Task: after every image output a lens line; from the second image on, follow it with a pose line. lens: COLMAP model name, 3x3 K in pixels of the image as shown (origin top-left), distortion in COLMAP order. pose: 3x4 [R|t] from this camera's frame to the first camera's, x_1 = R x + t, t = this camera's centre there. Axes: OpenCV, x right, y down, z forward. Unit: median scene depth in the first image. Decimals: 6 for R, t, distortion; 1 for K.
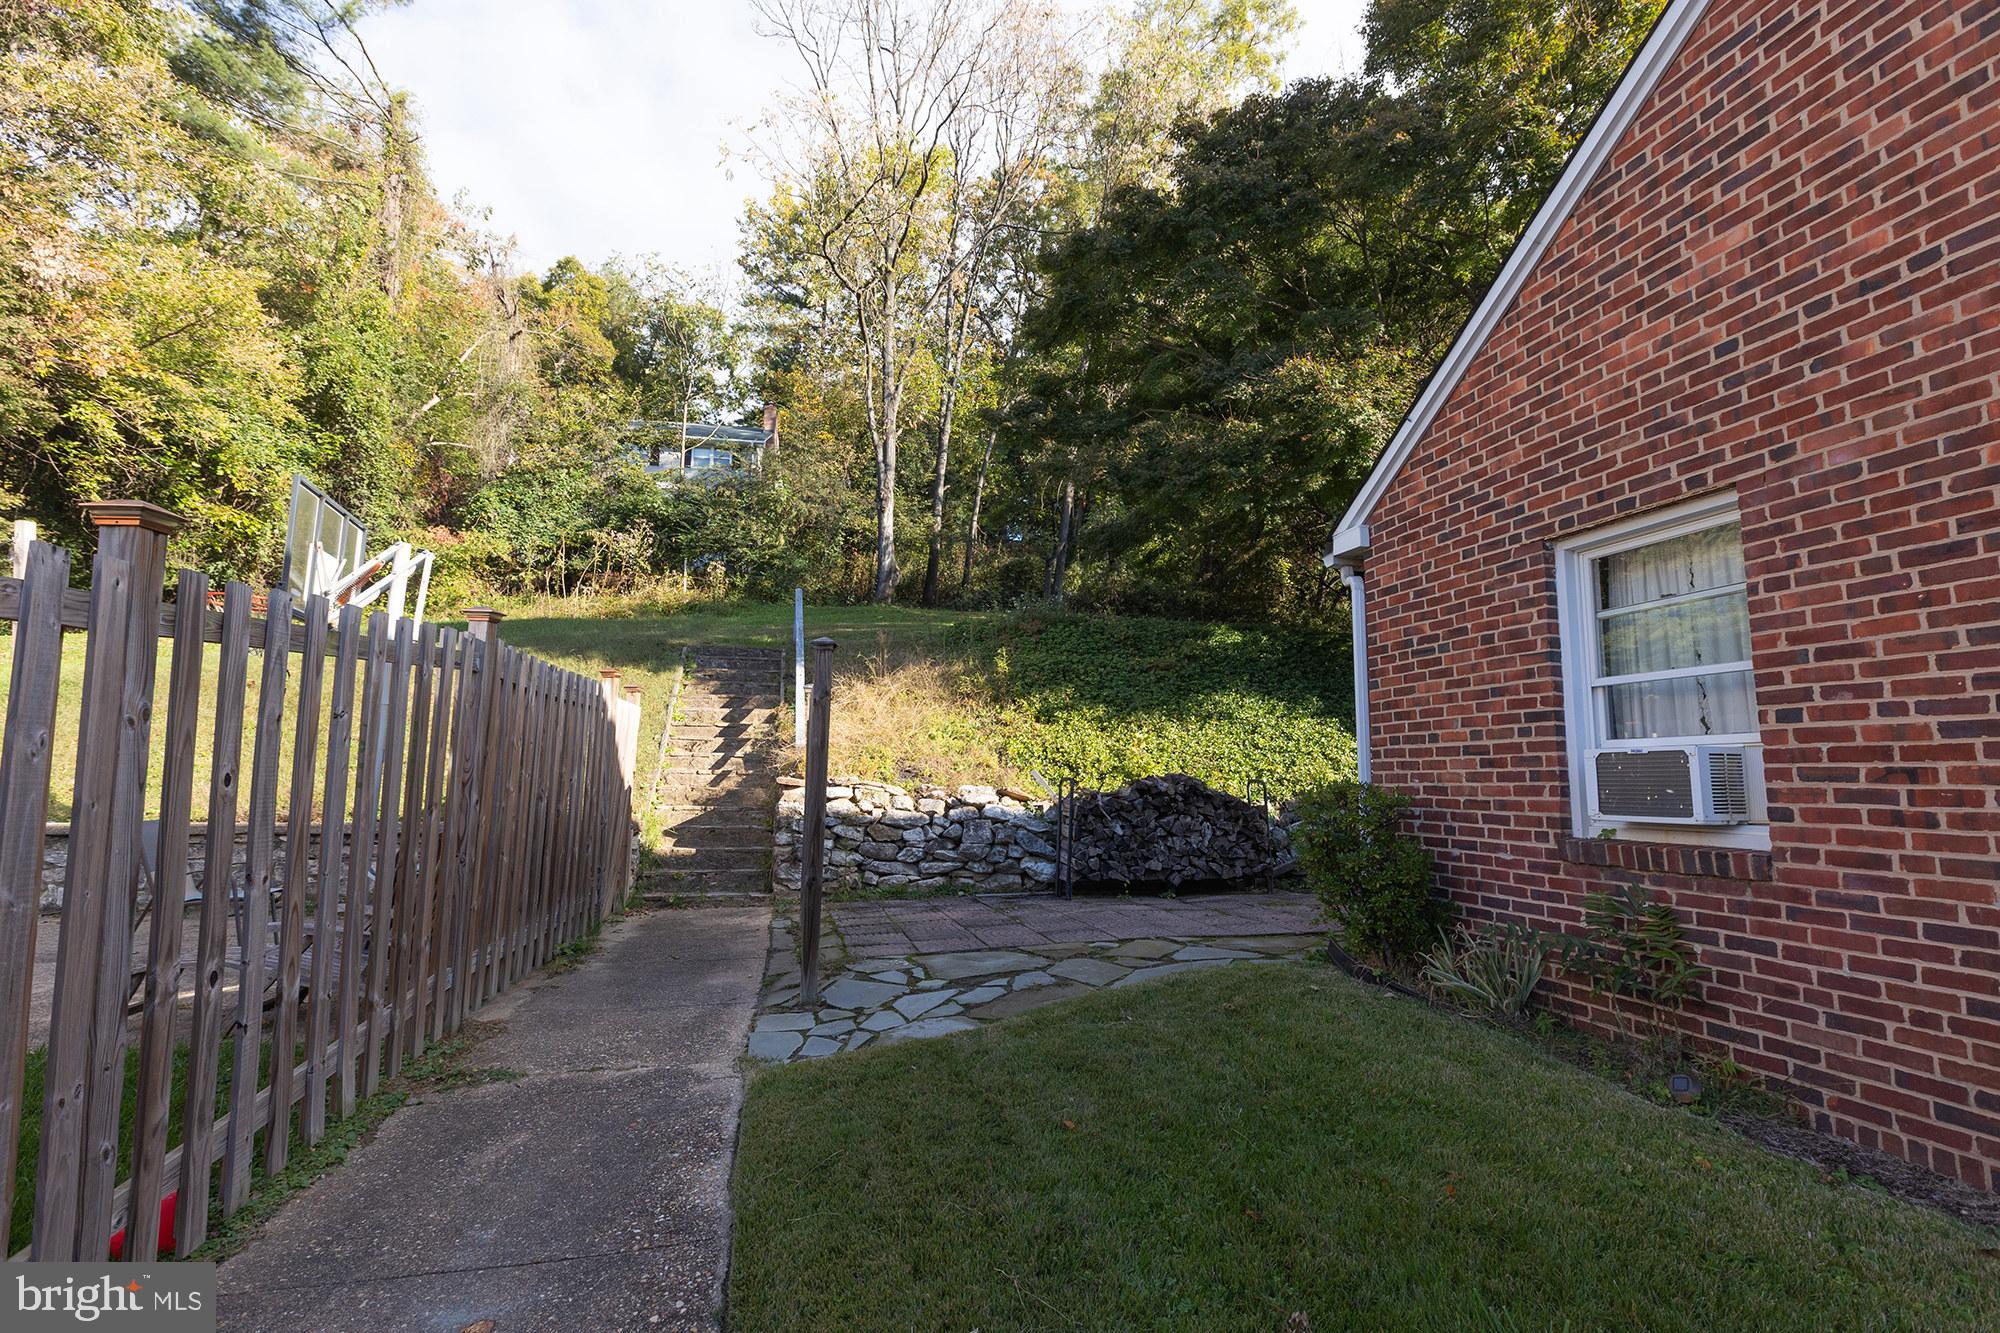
lens RADIAL K [[923.6, 0, 1062.3], [0, 923.6, 666.6], [0, 0, 1]] dist [0.002485, -0.000356]
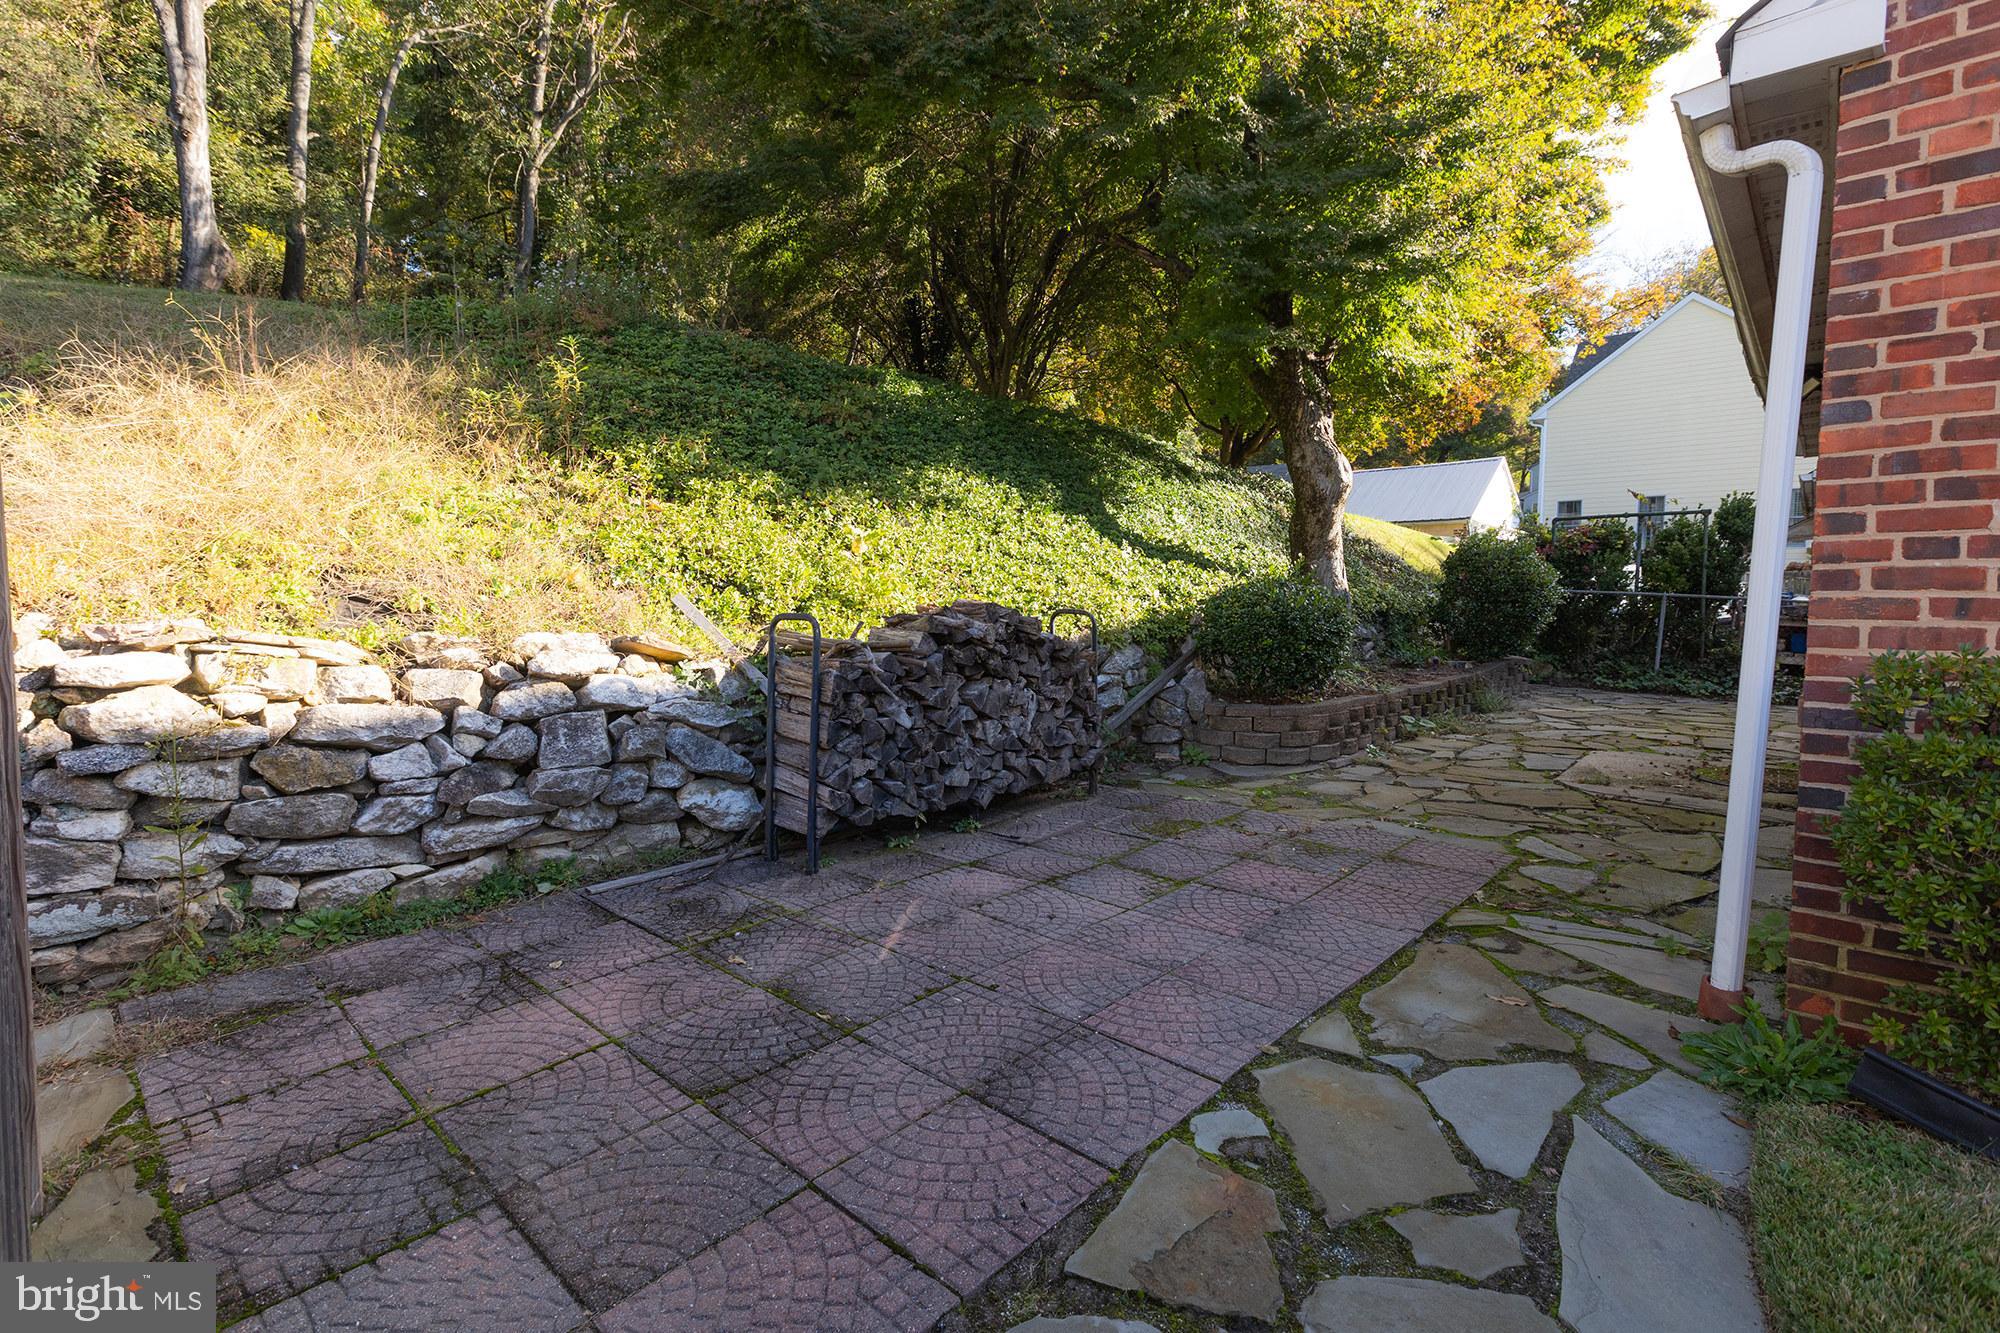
lens RADIAL K [[907.9, 0, 998.7], [0, 907.9, 639.6], [0, 0, 1]] dist [0.002227, 0.000226]
pose [[0.864201, -0.029700, 0.502270, -0.145081], [-0.061015, 0.984703, 0.163208, 0.055887], [-0.499434, -0.171691, 0.849169, 0.599595]]
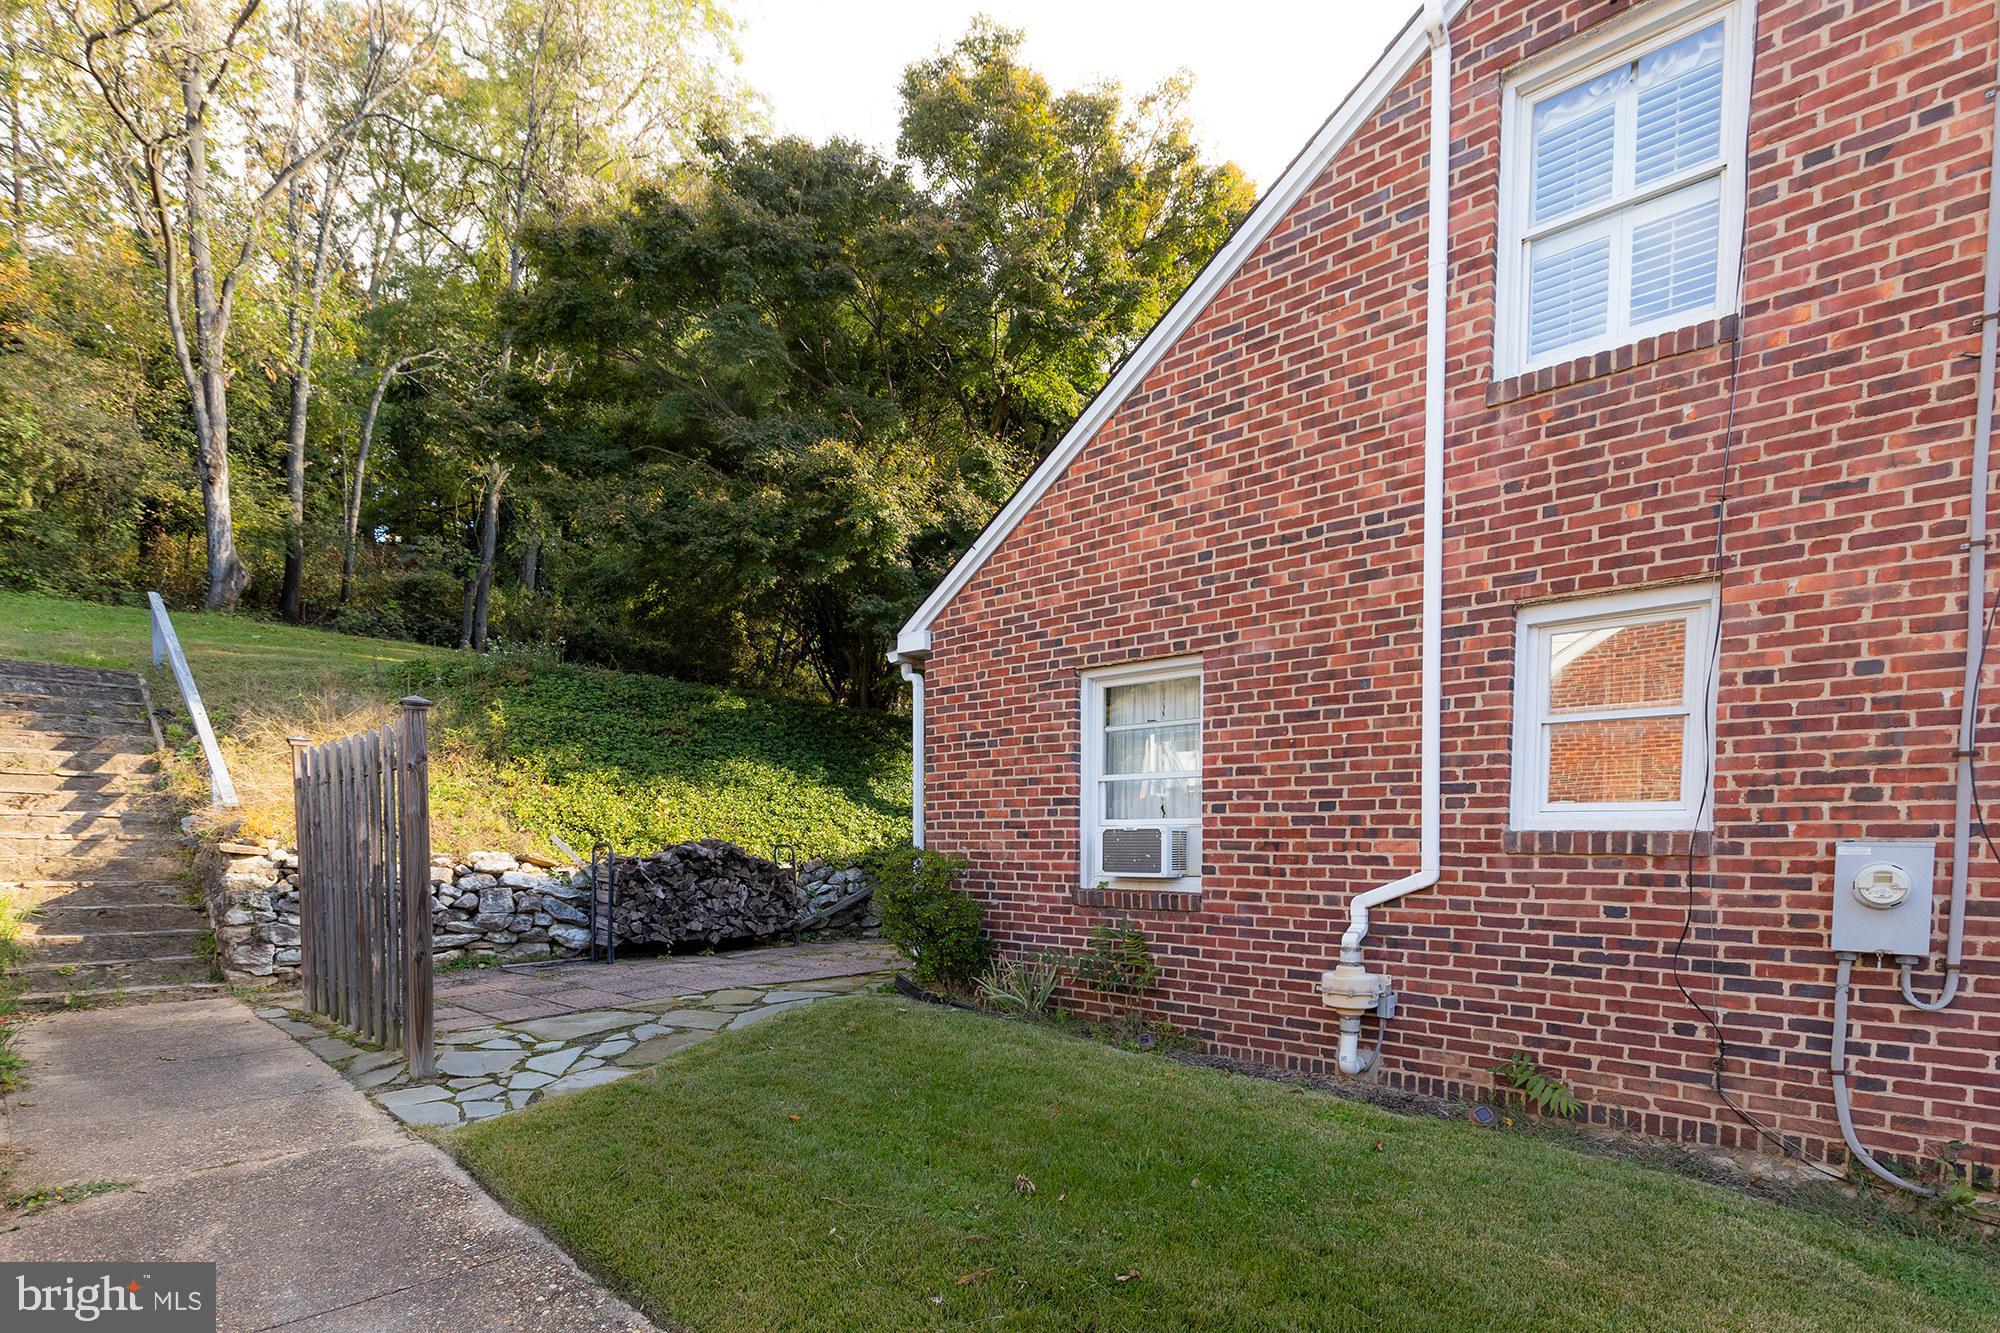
lens RADIAL K [[928.2, 0, 1035.1], [0, 928.2, 894.9], [0, 0, 1]] dist [-0.014974, 0.009109]
pose [[0.839356, -0.032536, 0.542607, -0.155326], [-0.066337, 0.984615, 0.161657, -0.016735], [-0.539518, -0.171683, 0.824284, -0.075008]]
